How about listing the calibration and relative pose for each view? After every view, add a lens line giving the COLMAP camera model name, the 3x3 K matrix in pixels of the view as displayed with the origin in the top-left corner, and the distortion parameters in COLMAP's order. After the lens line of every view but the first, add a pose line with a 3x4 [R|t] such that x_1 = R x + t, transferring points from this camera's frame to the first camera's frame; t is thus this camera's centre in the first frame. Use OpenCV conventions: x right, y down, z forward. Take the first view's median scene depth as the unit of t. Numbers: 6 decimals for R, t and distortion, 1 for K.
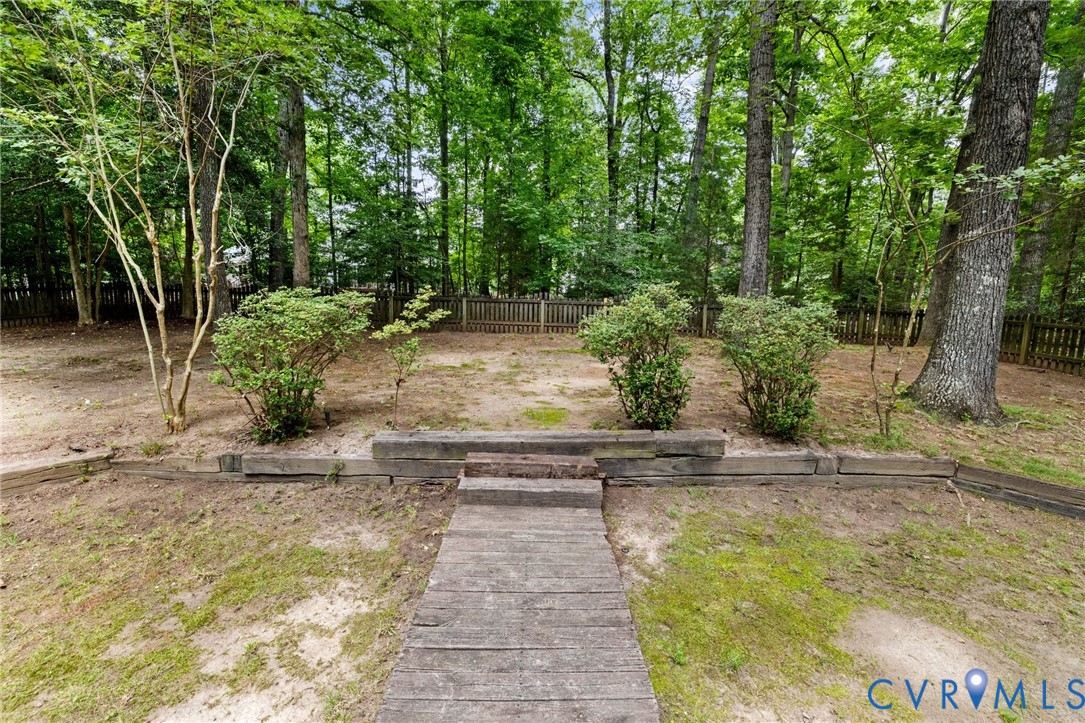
lens RADIAL K [[468.9, 0, 546.7], [0, 468.9, 361.7], [0, 0, 1]] dist [0.012296, -0.000244]
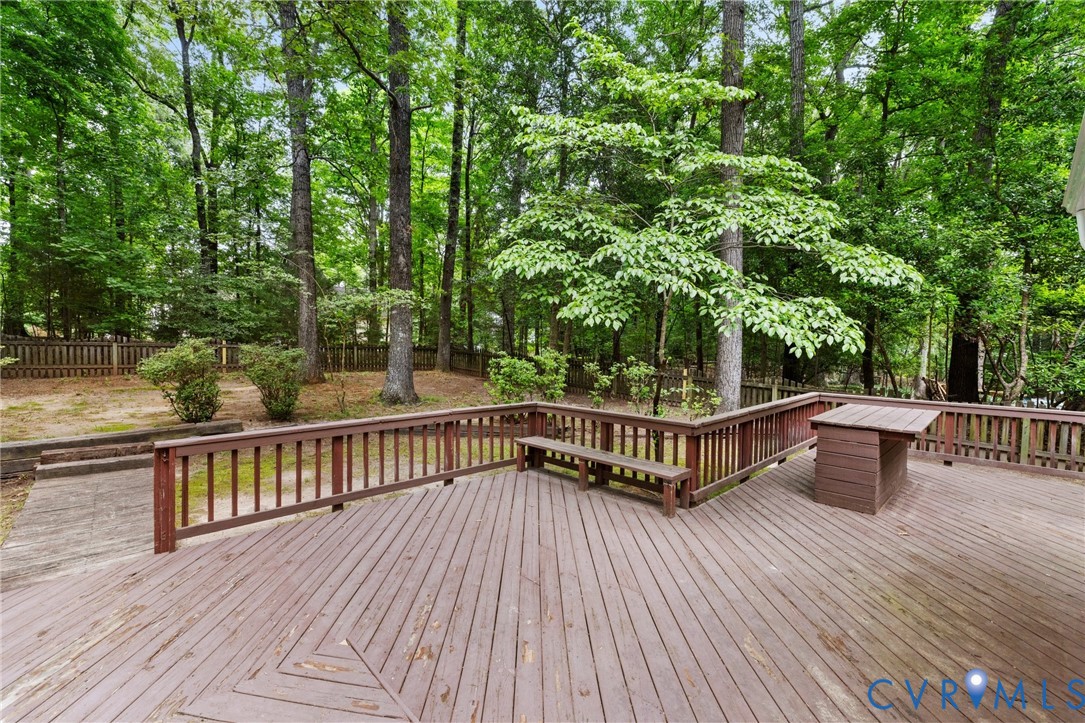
lens RADIAL K [[468.9, 0, 533.0], [0, 468.9, 361.8], [0, 0, 1]] dist [0.012296, -0.000244]
pose [[0.762034, -0.037545, 0.646448, 0.044358], [0.086125, 0.995325, -0.043717, 0.083003], [-0.641784, 0.088990, 0.761705, -0.909076]]
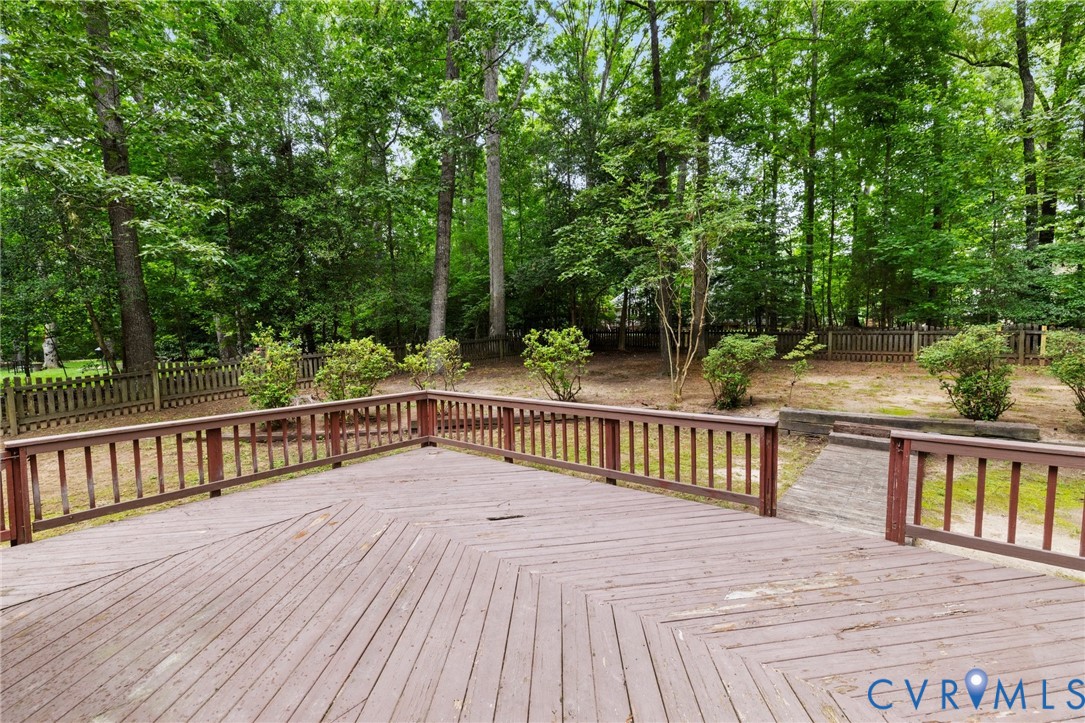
lens RADIAL K [[468.9, 0, 544.5], [0, 468.9, 359.1], [0, 0, 1]] dist [0.012296, -0.000244]
pose [[0.757637, 0.006247, -0.652647, 0.132003], [-0.053051, 0.997235, -0.052039, 0.081025], [0.650517, 0.074050, 0.755873, -0.883213]]
